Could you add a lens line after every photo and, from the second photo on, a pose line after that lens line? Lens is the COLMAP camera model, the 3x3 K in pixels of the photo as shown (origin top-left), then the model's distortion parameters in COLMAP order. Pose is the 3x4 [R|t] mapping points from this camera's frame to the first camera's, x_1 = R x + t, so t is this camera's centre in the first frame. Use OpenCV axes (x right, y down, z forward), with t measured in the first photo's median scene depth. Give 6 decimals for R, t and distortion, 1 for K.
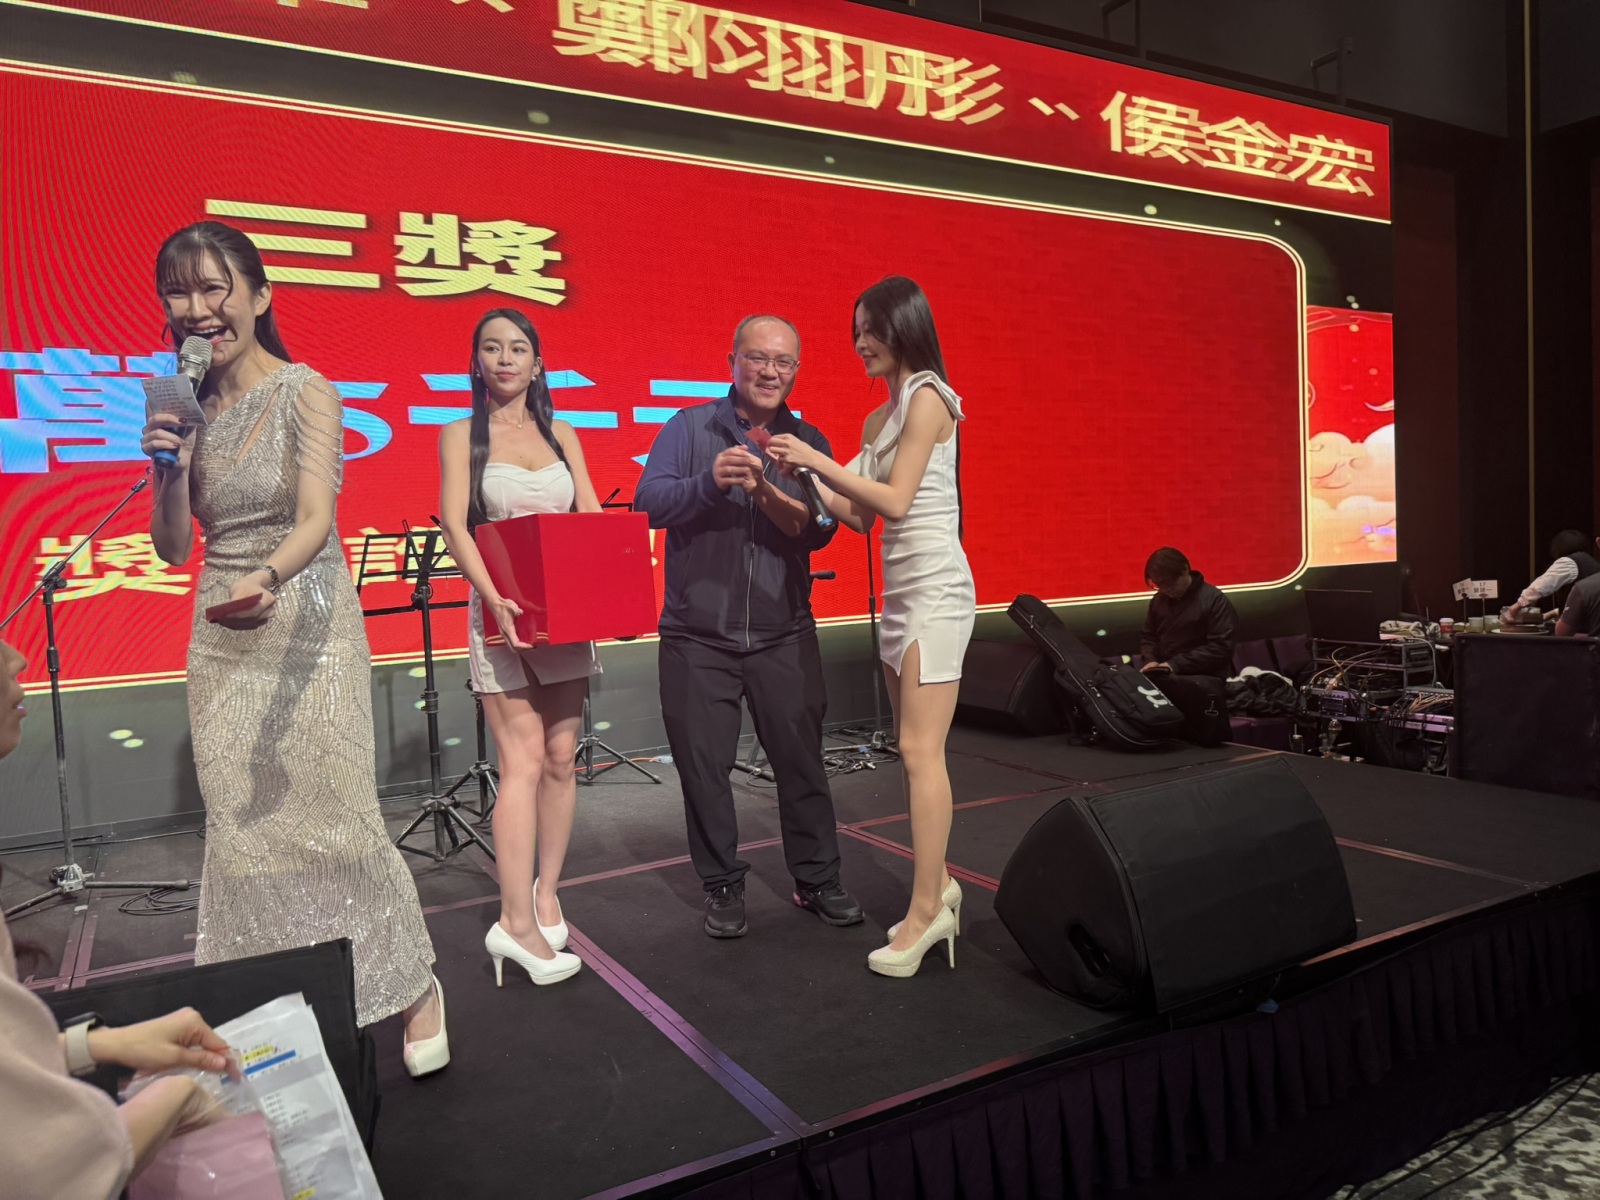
lens RADIAL K [[1126.0, 0, 780.5], [0, 1126.0, 608.5], [0, 0, 1]] dist [0.029901, -0.043796]
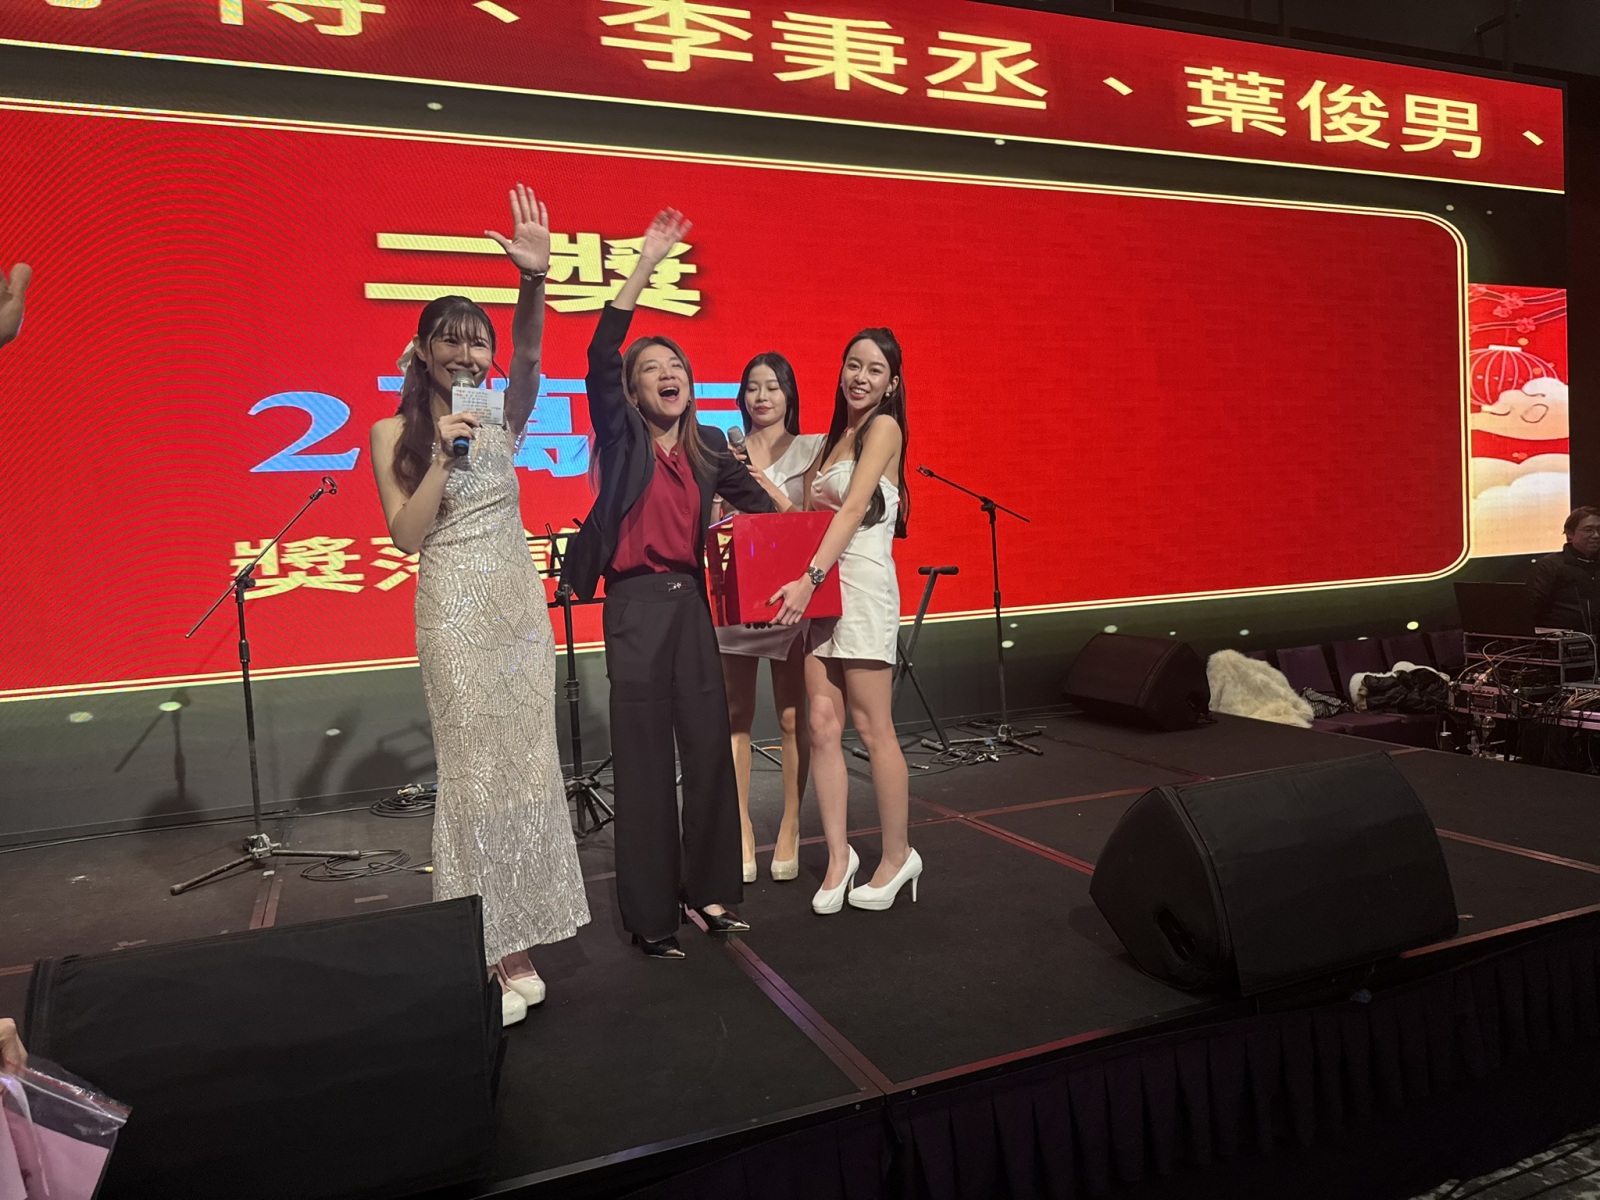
lens RADIAL K [[1126.0, 0, 796.0], [0, 1126.0, 606.3], [0, 0, 1]] dist [0.029901, -0.043796]
pose [[0.992348, -0.002865, -0.123439, 0.028112], [0.003332, 0.999988, 0.003574, -0.001167], [0.123427, -0.003958, 0.992346, -0.033310]]
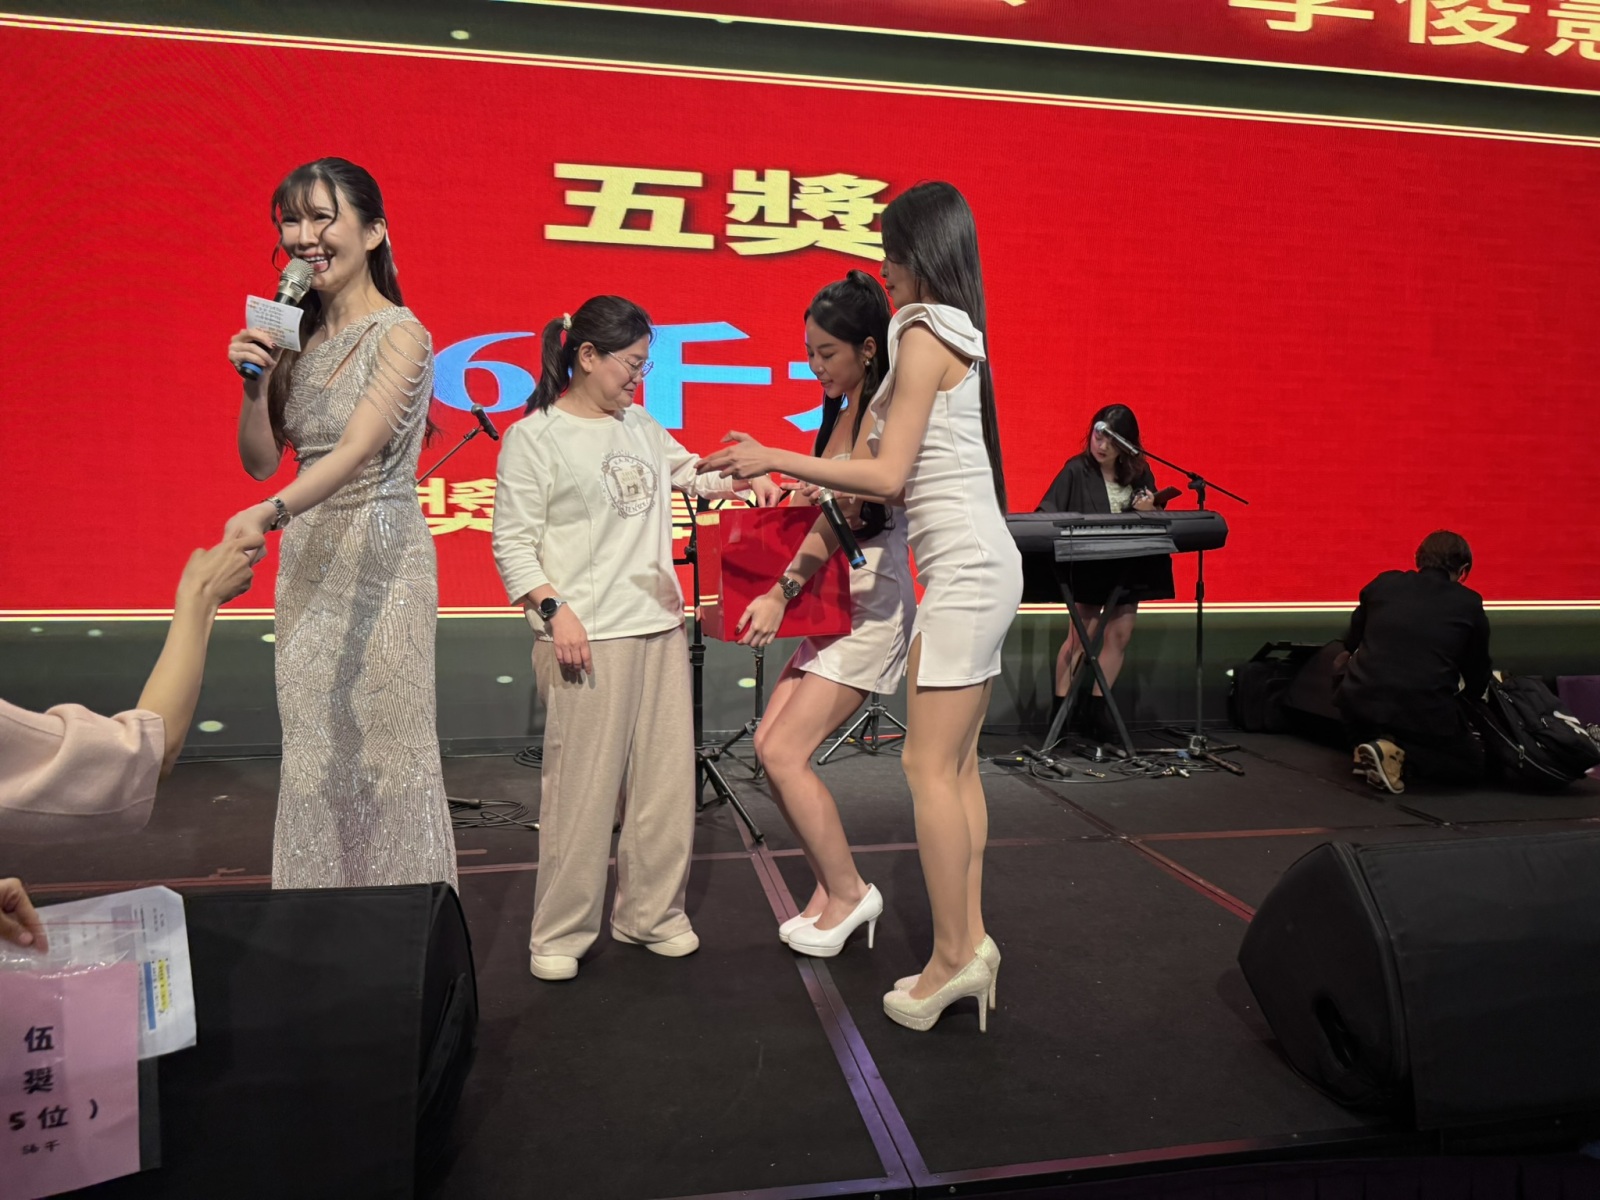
lens RADIAL K [[1126.0, 0, 808.0], [0, 1126.0, 605.0], [0, 0, 1]] dist [0.029901, -0.043796]
pose [[0.945520, 0.072839, -0.317311, 0.074559], [-0.065754, 0.997290, 0.032996, -0.001110], [0.318855, -0.010334, 0.947747, 0.060818]]
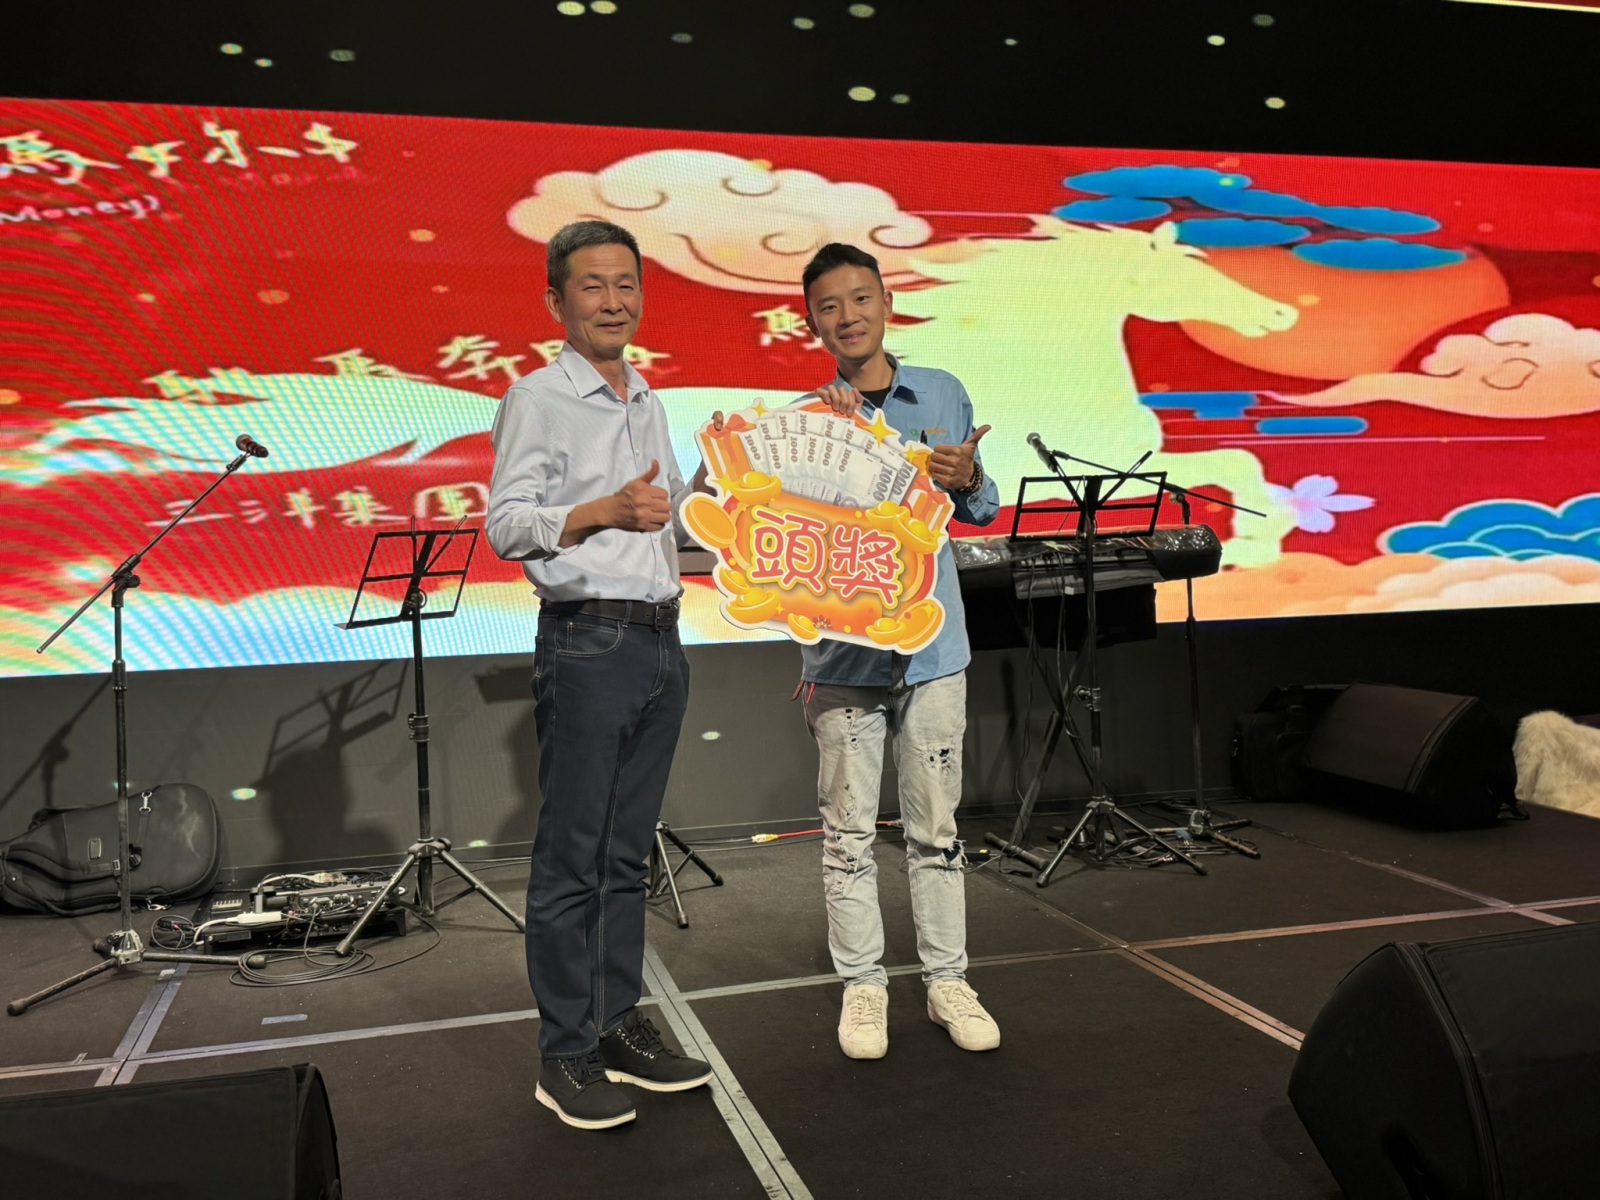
lens RADIAL K [[1475.9, 0, 795.7], [0, 1475.9, 582.3], [0, 0, 1]] dist [0.021207, 0.000000]
pose [[0.971100, 0.020434, -0.237797, 0.059756], [-0.025789, 0.999479, -0.019429, -0.008718], [0.237276, 0.025000, 0.971121, 0.032632]]
